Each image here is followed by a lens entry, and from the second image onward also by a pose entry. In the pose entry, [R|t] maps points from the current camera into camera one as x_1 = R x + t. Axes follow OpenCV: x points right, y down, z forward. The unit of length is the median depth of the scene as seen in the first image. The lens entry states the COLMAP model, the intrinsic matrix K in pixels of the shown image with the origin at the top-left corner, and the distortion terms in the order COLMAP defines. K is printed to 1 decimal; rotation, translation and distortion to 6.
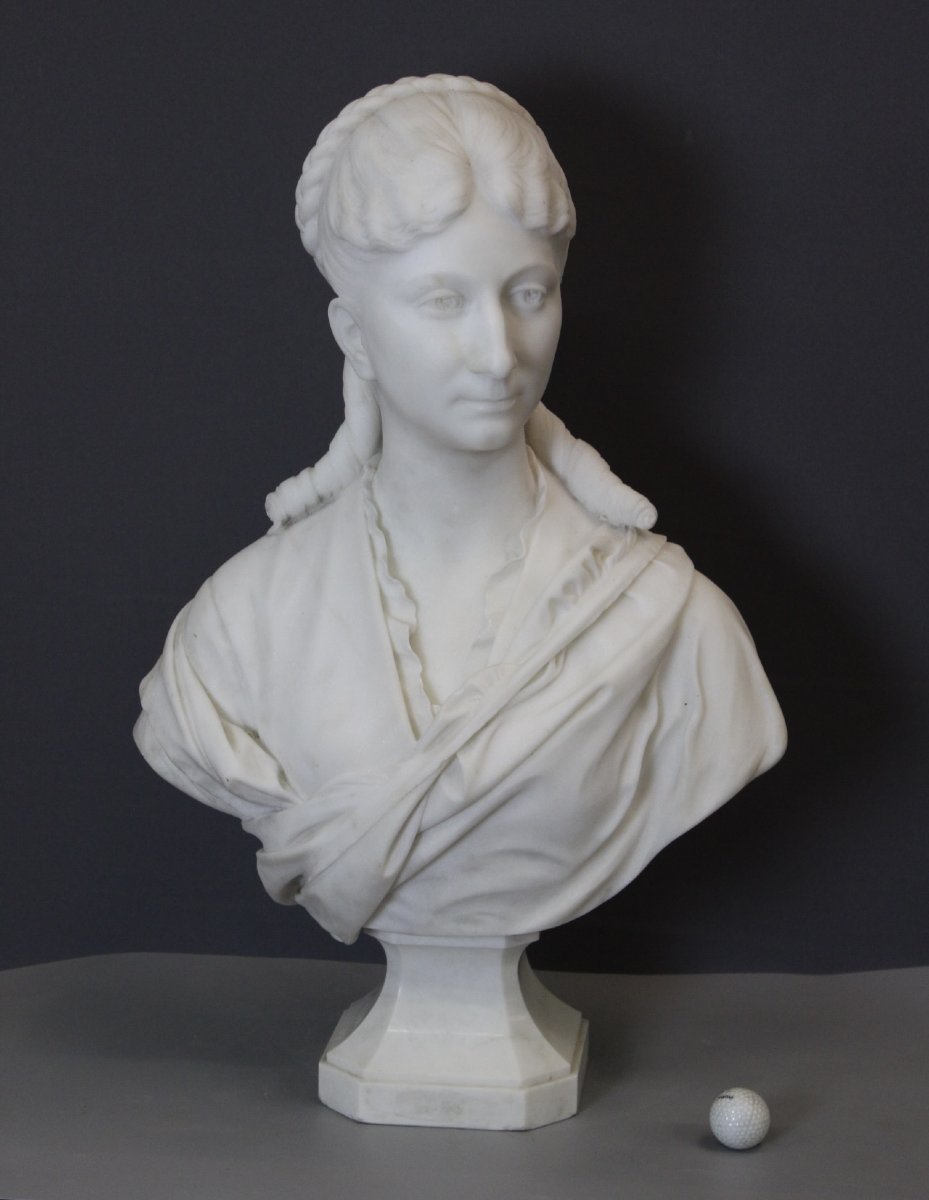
lens RADIAL K [[2712.5, 0, 489.1], [0, 2712.5, 581.3], [0, 0, 1]] dist [0.001580, 0.000000]
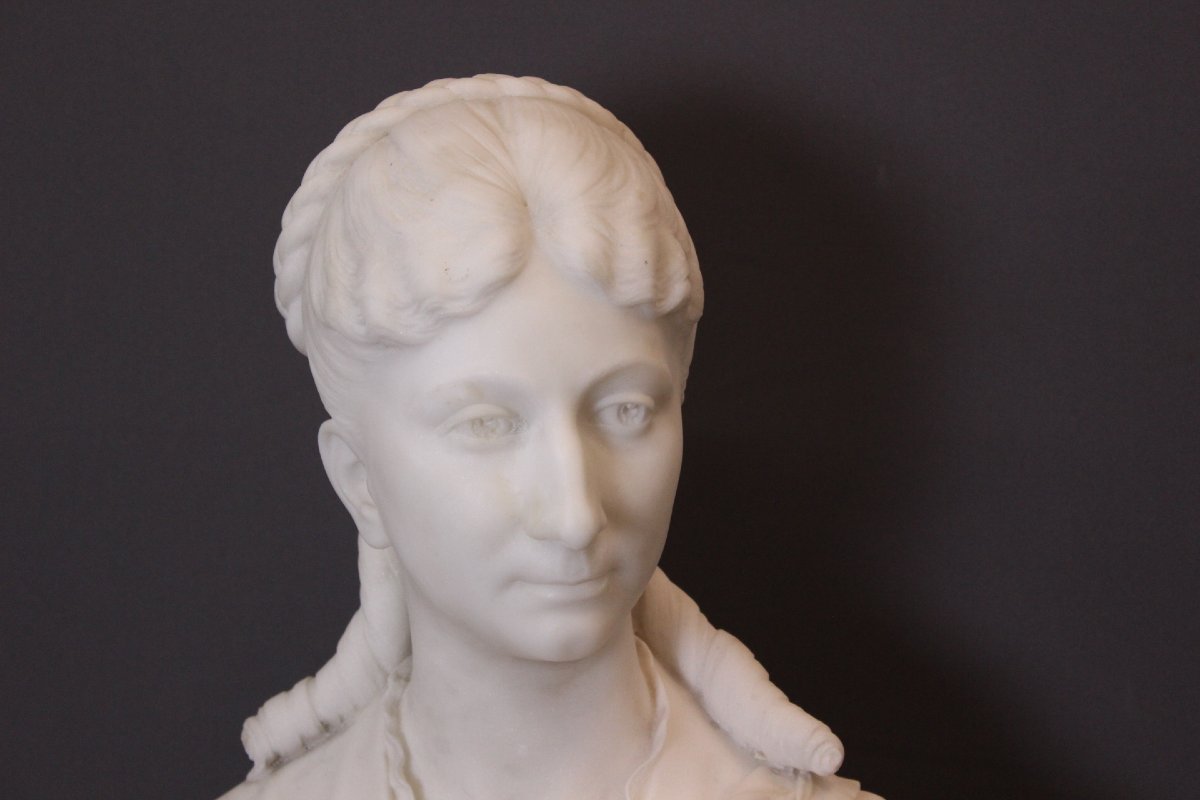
lens RADIAL K [[2466.7, 0, 591.5], [0, 2466.7, 402.9], [0, 0, 1]] dist [0.032915, 0.000000]
pose [[0.998626, -0.015870, -0.049935, 0.033709], [0.010587, 0.994486, -0.104333, -0.046777], [0.051316, 0.103661, 0.993288, 0.421898]]
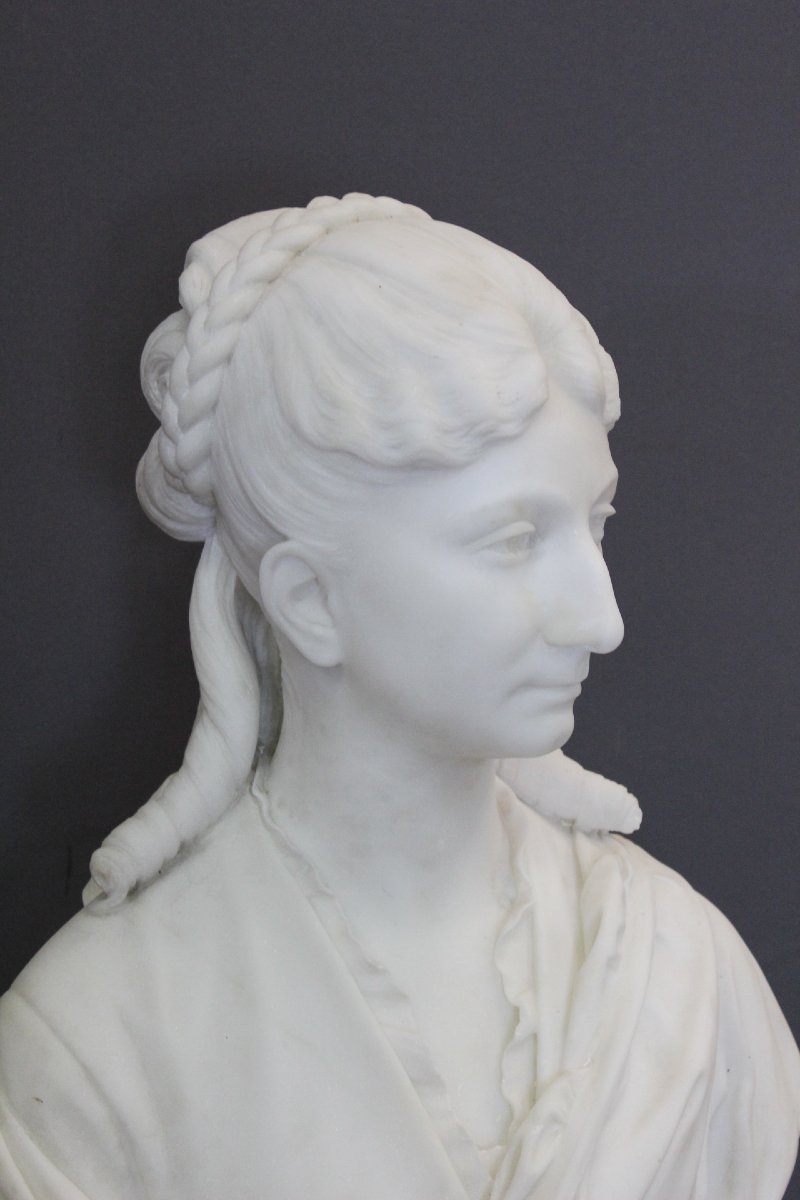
lens RADIAL K [[2257.9, 0, 398.5], [0, 2257.9, 601.6], [0, 0, 1]] dist [-0.011618, 0.000000]
pose [[0.839165, -0.079399, 0.538050, -0.314327], [0.094645, 0.995511, -0.000706, -0.086552], [-0.535578, 0.051516, 0.842913, 0.535142]]
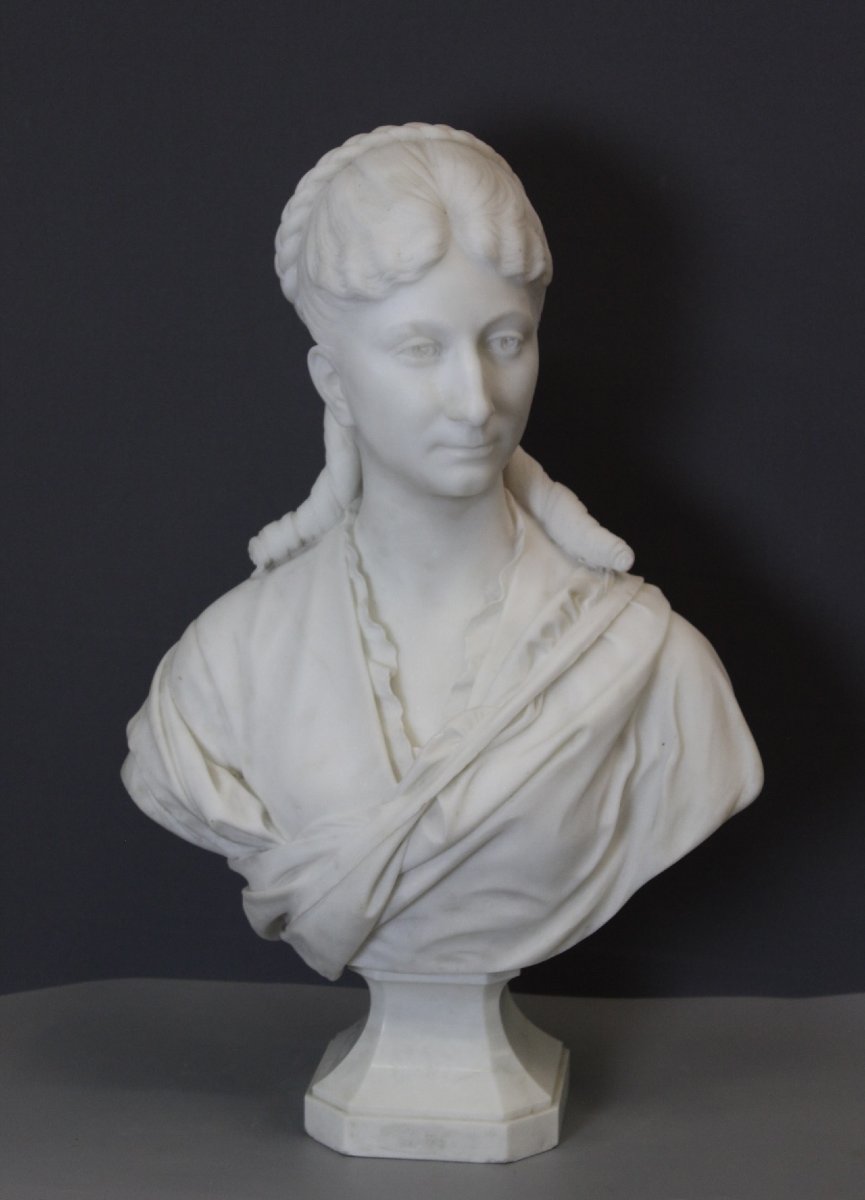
lens RADIAL K [[2492.8, 0, 451.1], [0, 2492.8, 627.4], [0, 0, 1]] dist [-0.009701, 0.000000]
pose [[0.999902, -0.005849, -0.012683, 0.005308], [0.006077, 0.999819, 0.018016, -0.015701], [0.012575, -0.018091, 0.999757, 0.068925]]
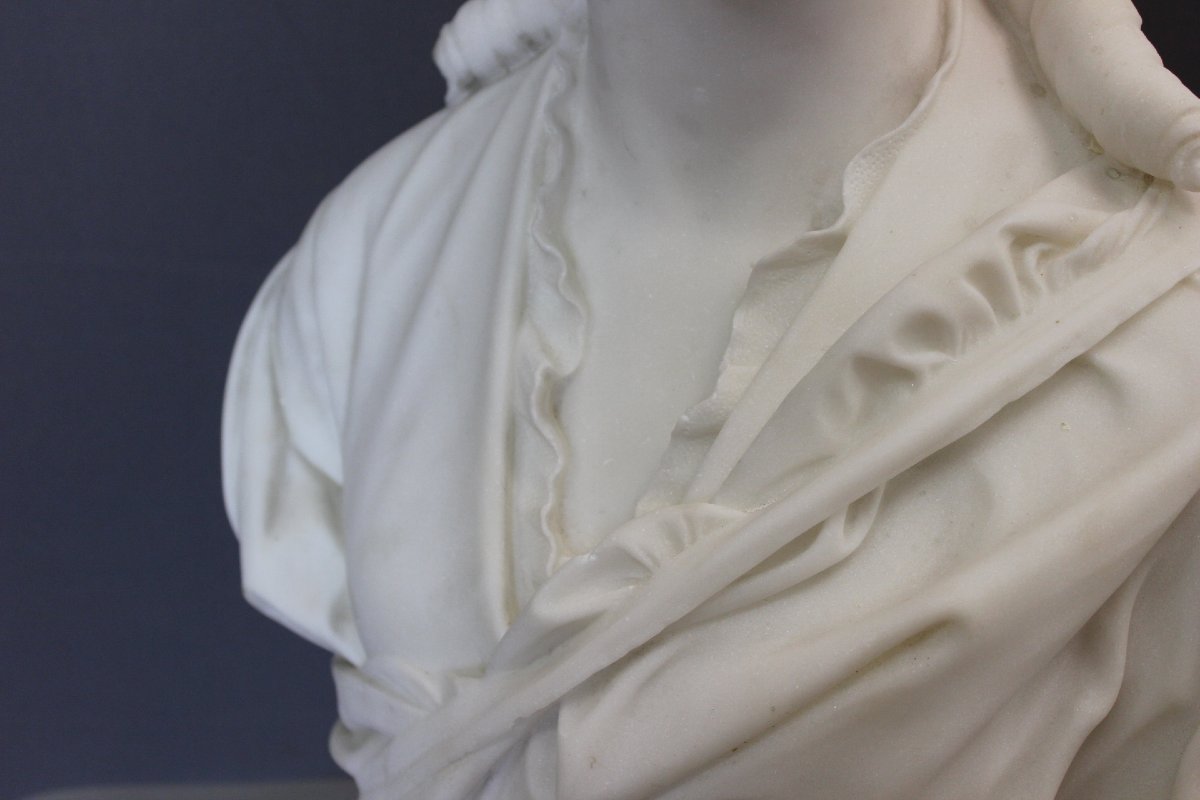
lens RADIAL K [[1579.2, 0, 603.0], [0, 1579.2, 403.5], [0, 0, 1]] dist [-0.029770, 0.000000]
pose [[0.884927, 0.173654, -0.432145, 0.085955], [-0.079638, 0.970641, 0.226965, -0.033985], [0.458871, -0.166433, 0.872776, 0.776661]]
